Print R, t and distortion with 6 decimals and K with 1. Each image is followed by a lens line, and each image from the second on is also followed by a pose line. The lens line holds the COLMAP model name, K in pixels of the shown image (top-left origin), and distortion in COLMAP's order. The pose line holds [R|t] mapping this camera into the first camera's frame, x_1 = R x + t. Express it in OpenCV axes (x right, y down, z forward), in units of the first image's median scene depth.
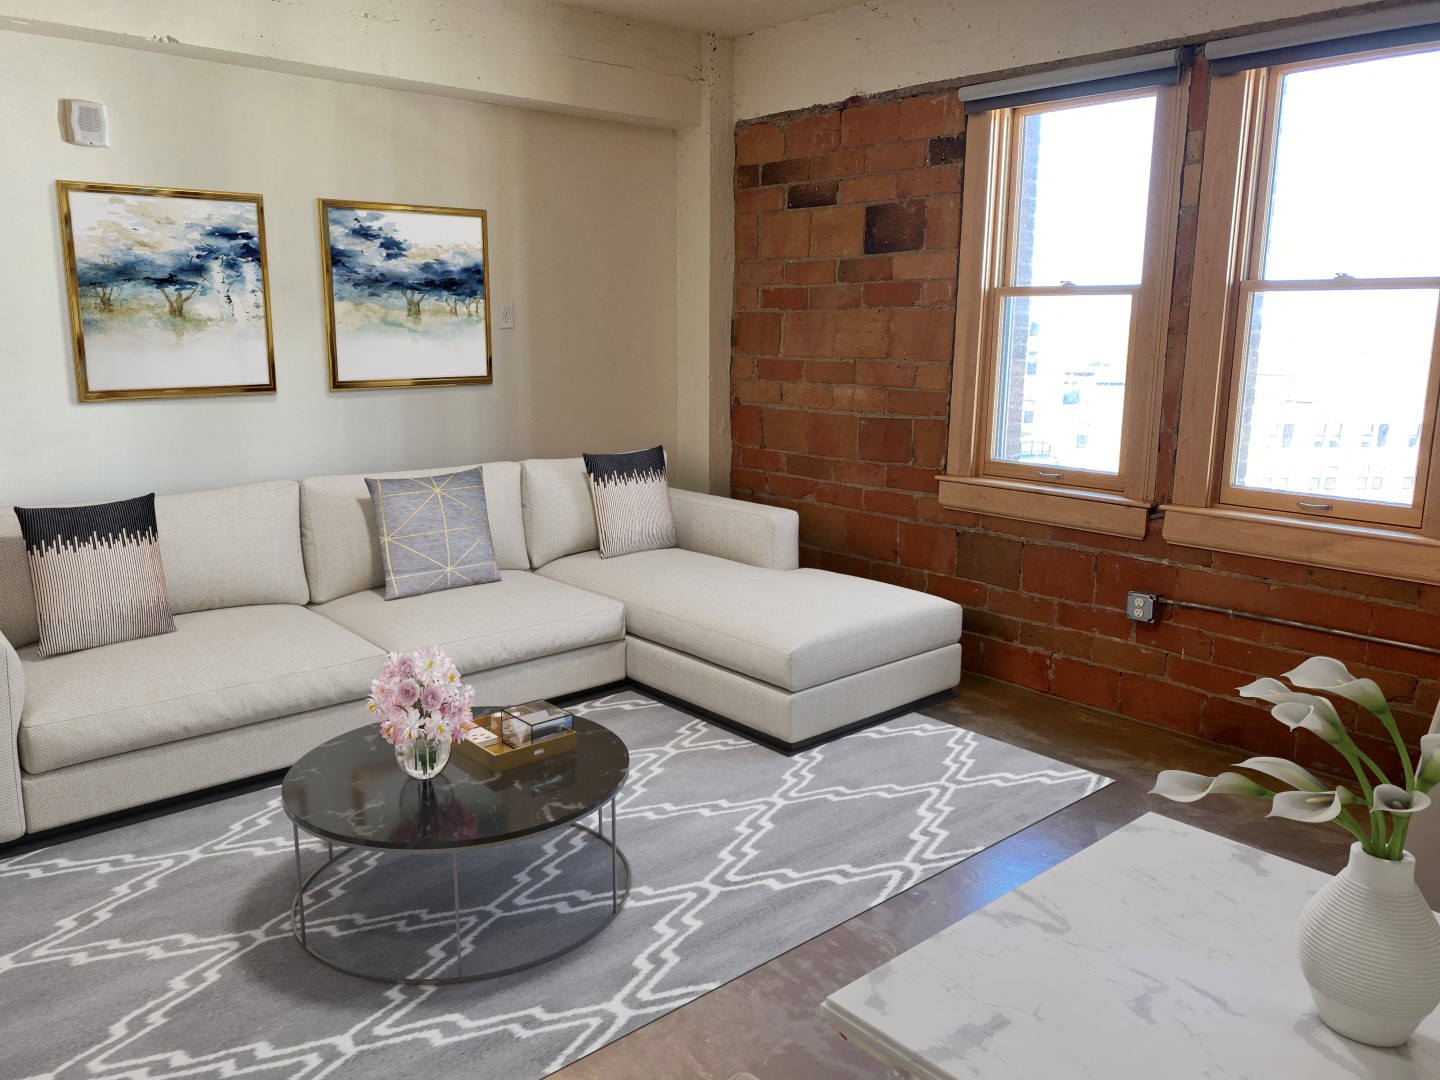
lens RADIAL K [[1102.4, 0, 720.0], [0, 1102.4, 540.0], [0, 0, 1]] dist [0.000030, -0.001120]
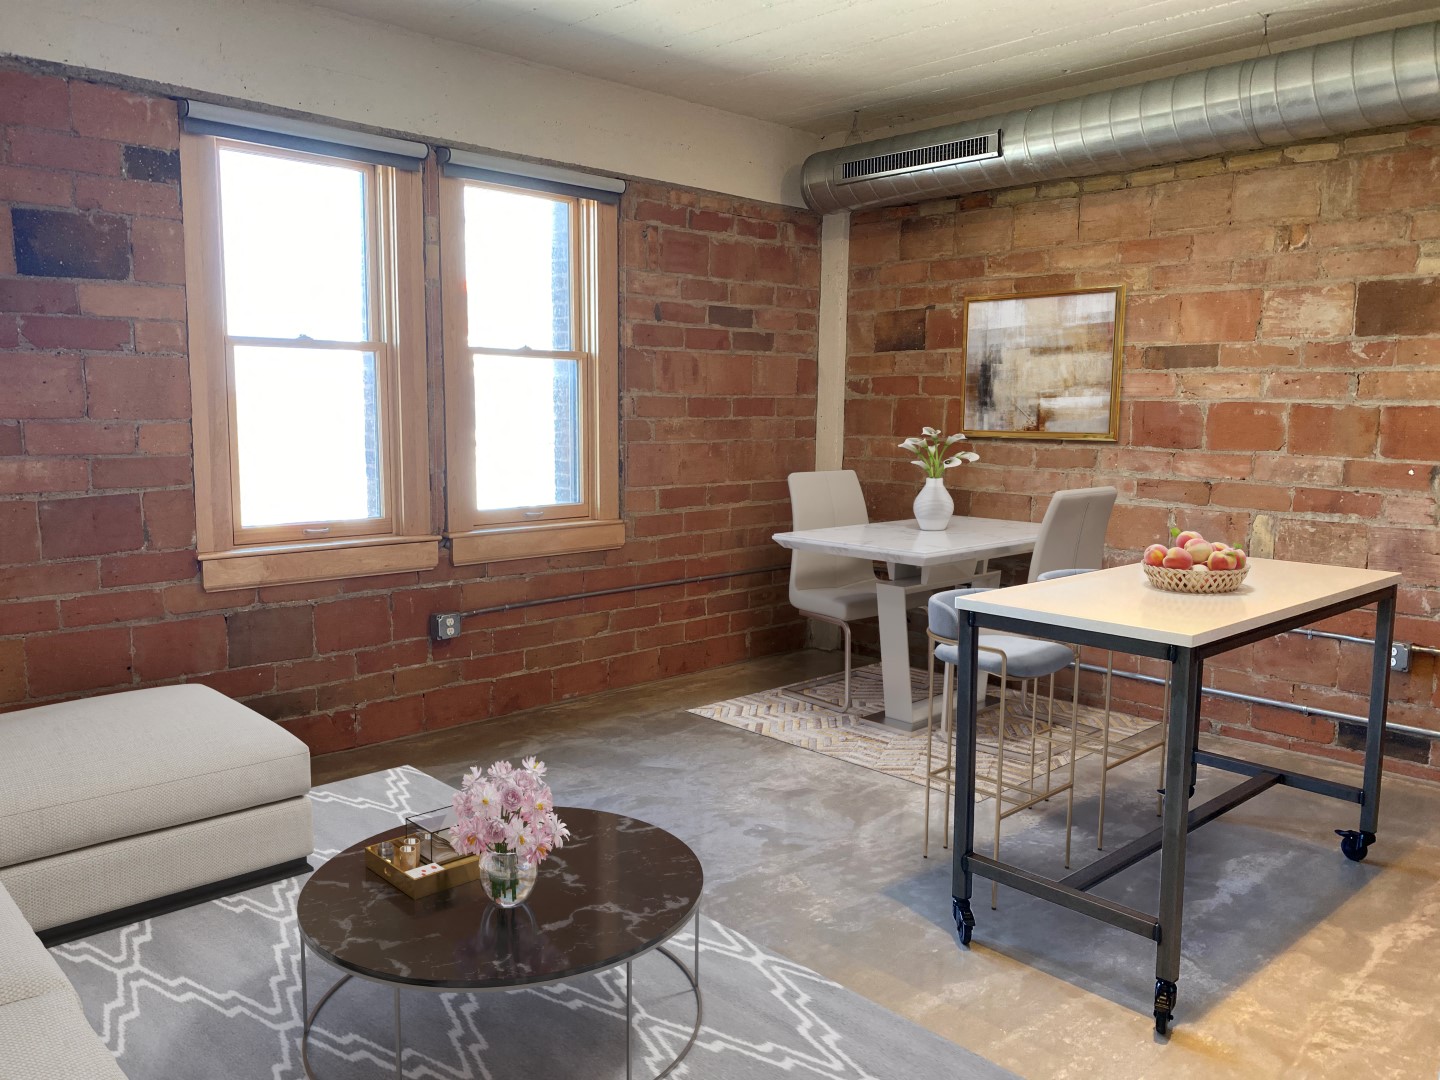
lens RADIAL K [[1102.4, 0, 720.0], [0, 1102.4, 540.0], [0, 0, 1]] dist [0.000030, -0.001120]
pose [[-0.031474, -0.127007, 0.991402, -0.648693], [0.187604, 0.973514, 0.130672, -0.106413], [-0.981740, 0.190104, -0.006813, 0.629584]]
